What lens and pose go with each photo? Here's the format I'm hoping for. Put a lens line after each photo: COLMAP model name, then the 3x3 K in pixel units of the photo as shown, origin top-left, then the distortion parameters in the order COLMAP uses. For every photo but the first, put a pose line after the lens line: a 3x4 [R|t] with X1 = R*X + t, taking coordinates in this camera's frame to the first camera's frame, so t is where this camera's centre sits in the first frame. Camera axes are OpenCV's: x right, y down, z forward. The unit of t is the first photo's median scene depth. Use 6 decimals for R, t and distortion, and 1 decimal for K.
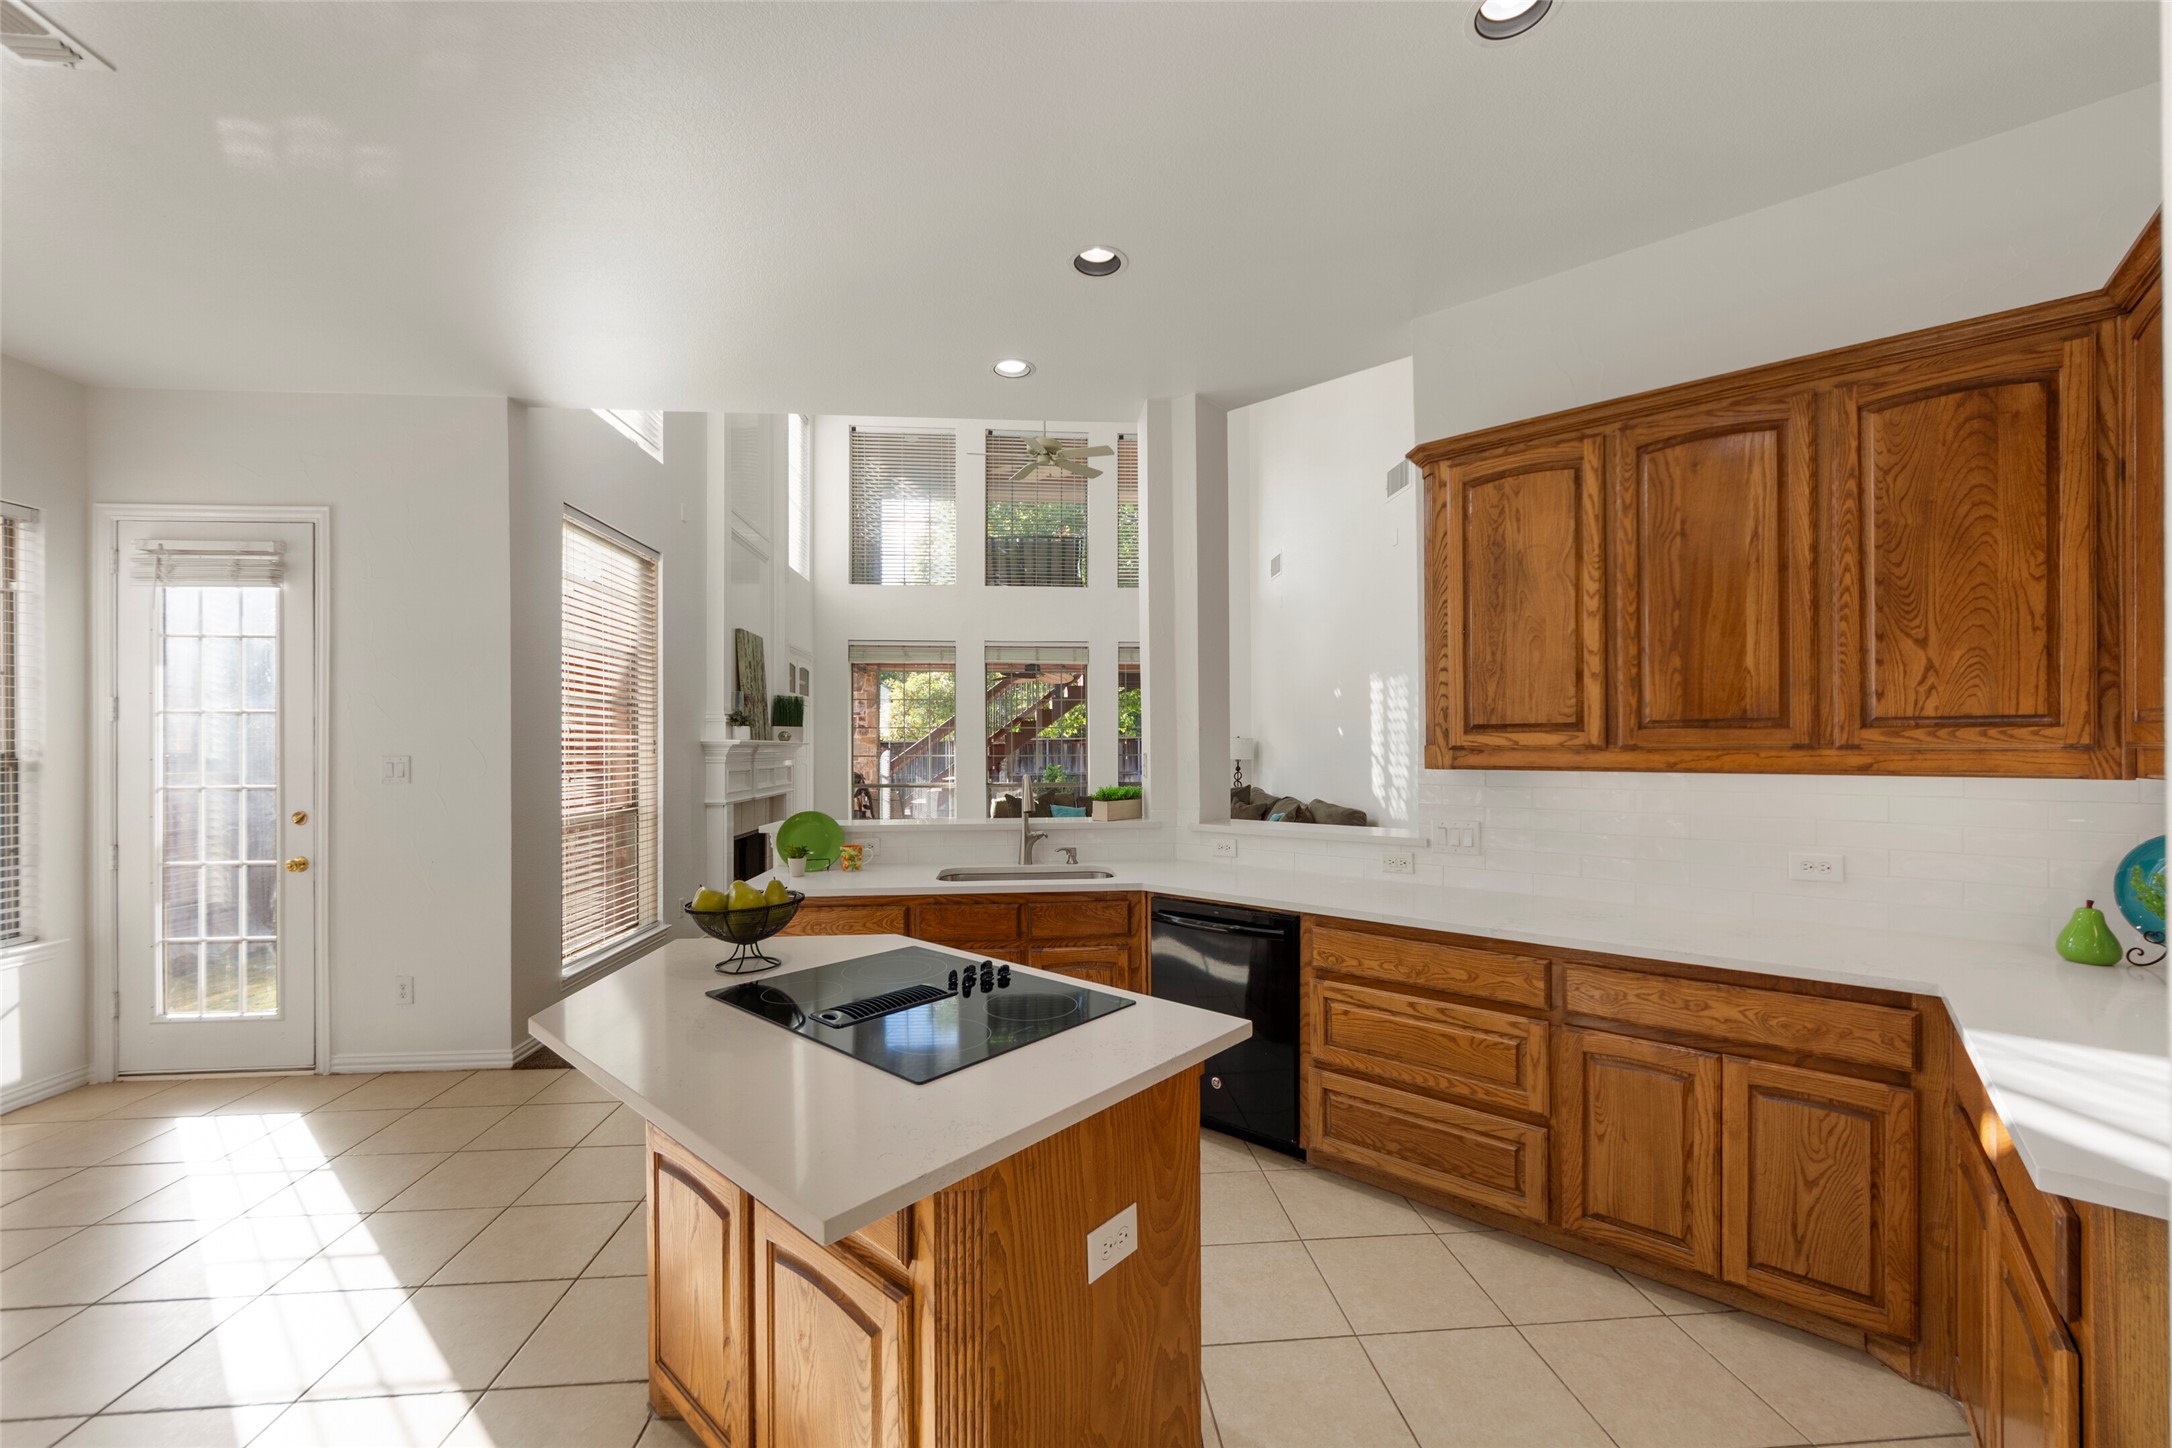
lens RADIAL K [[851.8, 0, 1082.3], [0, 851.8, 741.8], [0, 0, 1]] dist [-0.002985, 0.000452]
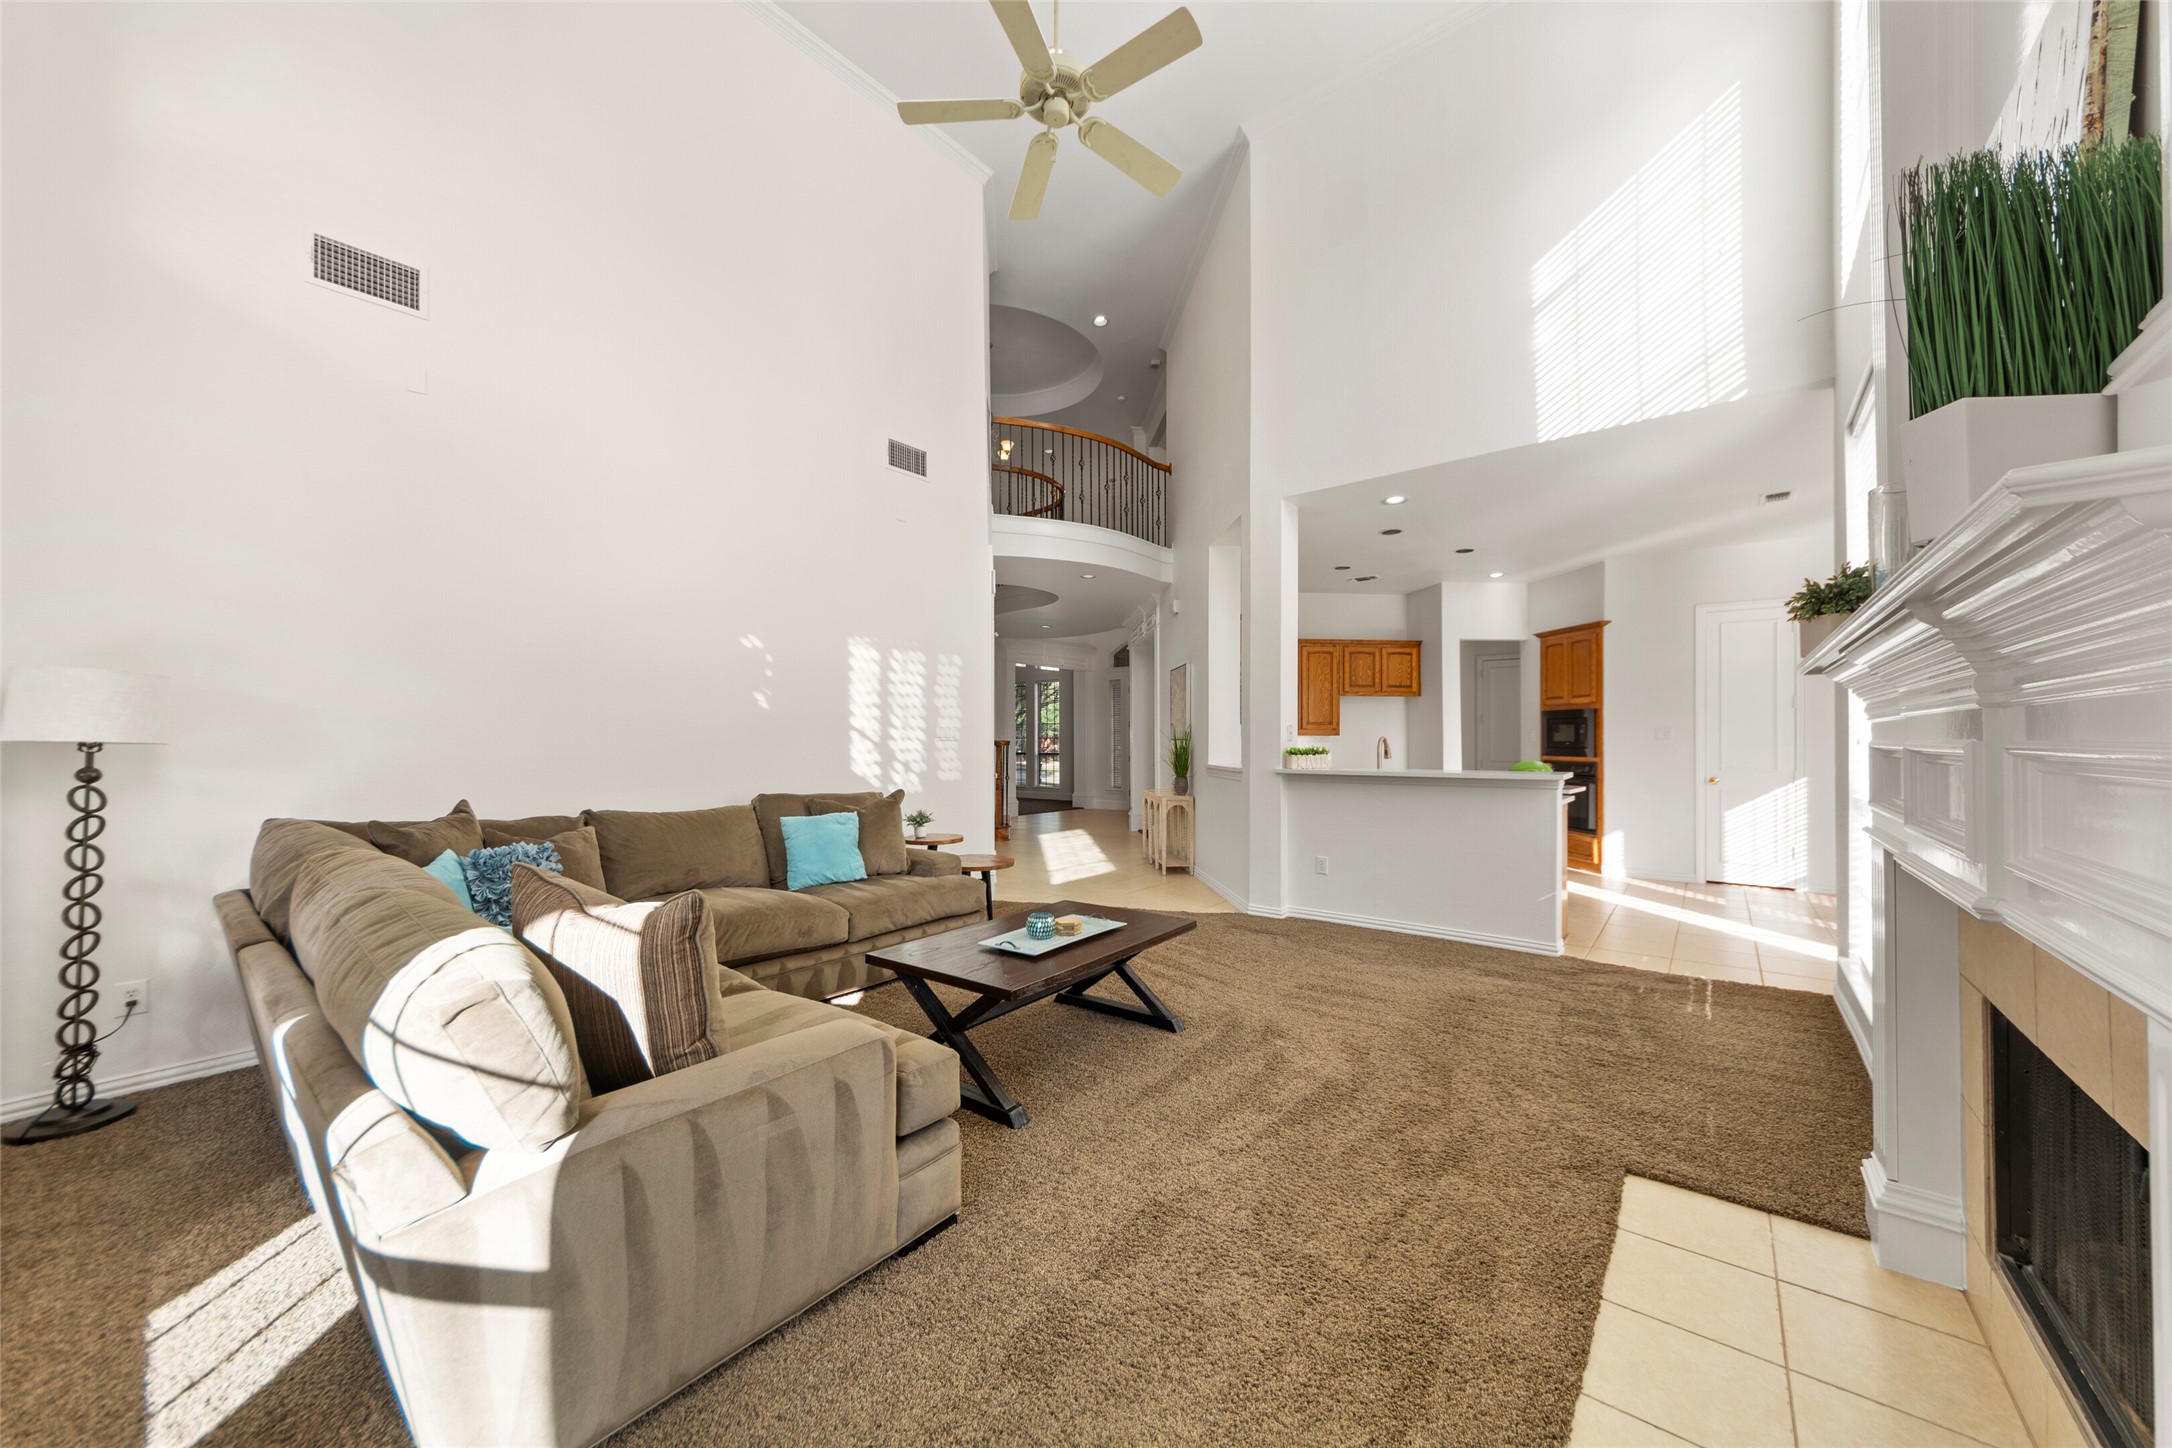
lens RADIAL K [[783.6, 0, 1100.1], [0, 783.6, 729.7], [0, 0, 1]] dist [-0.006219, 0.002298]
pose [[-0.735988, 0.015704, 0.676813, -0.670681], [0.001570, 0.999768, -0.021490, 0.054792], [-0.676993, -0.014754, -0.735842, 2.426404]]
